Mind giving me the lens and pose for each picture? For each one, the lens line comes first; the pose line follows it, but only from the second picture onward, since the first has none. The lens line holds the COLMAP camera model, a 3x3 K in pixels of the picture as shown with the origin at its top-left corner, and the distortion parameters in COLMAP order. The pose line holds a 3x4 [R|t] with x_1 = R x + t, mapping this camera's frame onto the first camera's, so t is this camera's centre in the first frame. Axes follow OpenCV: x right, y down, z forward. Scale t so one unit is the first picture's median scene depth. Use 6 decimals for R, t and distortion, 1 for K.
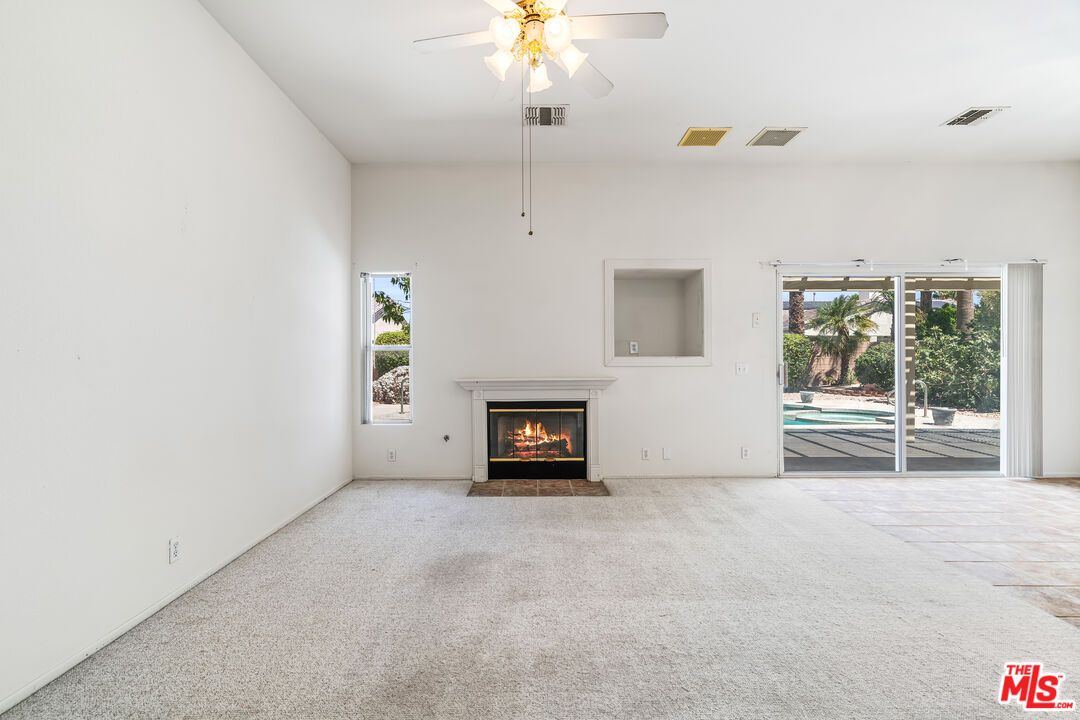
lens RADIAL K [[493.2, 0, 540.0], [0, 493.2, 360.0], [0, 0, 1]] dist [0.000141, 0.001197]
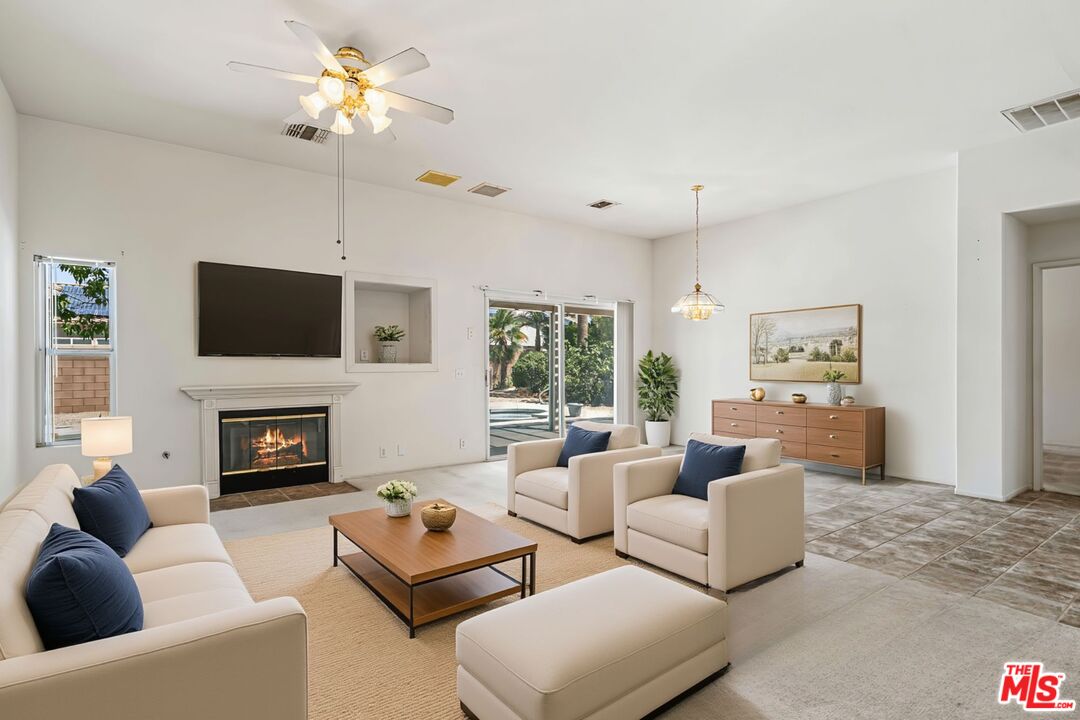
lens RADIAL K [[551.9, 0, 540.0], [0, 551.9, 360.0], [0, 0, 1]] dist [0.000611, -0.000701]
pose [[0.795662, 0.007053, 0.605699, -0.253452], [0.000954, 0.999916, -0.012896, 0.002323], [-0.605740, 0.010839, 0.795589, -0.186731]]
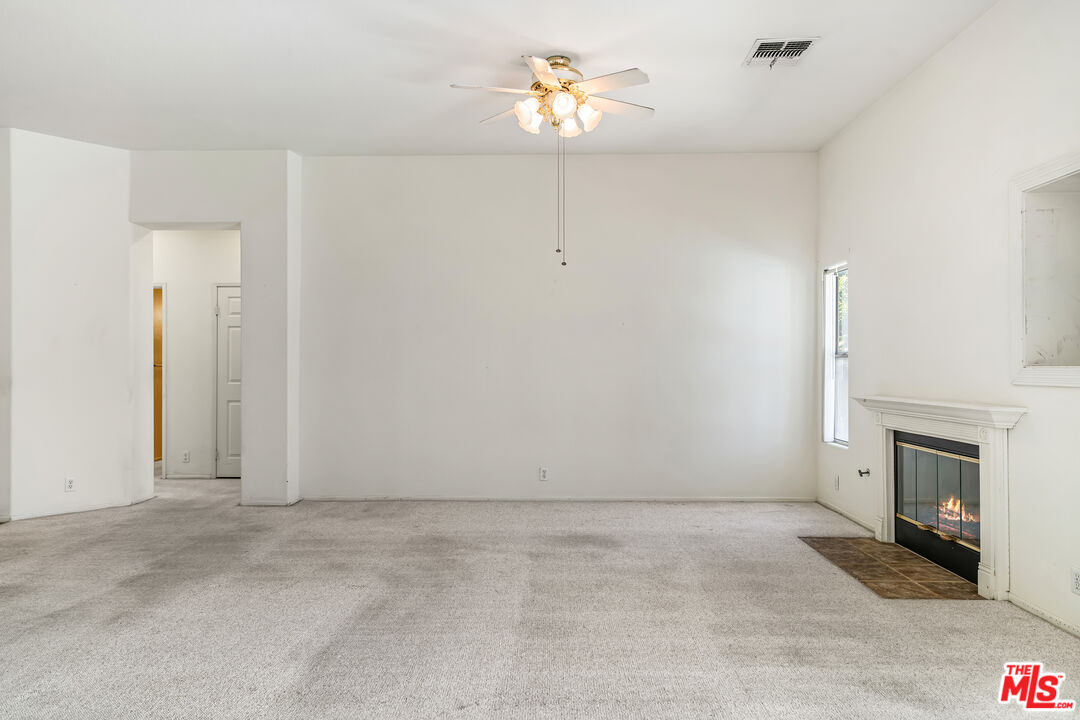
lens RADIAL K [[653.0, 0, 540.0], [0, 653.0, 360.0], [0, 0, 1]] dist [-0.002021, 0.000618]
pose [[-0.028195, -0.008571, -0.999566, 0.818465], [0.000878, 0.999963, -0.008600, -0.006485], [0.999602, -0.001120, -0.028187, 0.522463]]
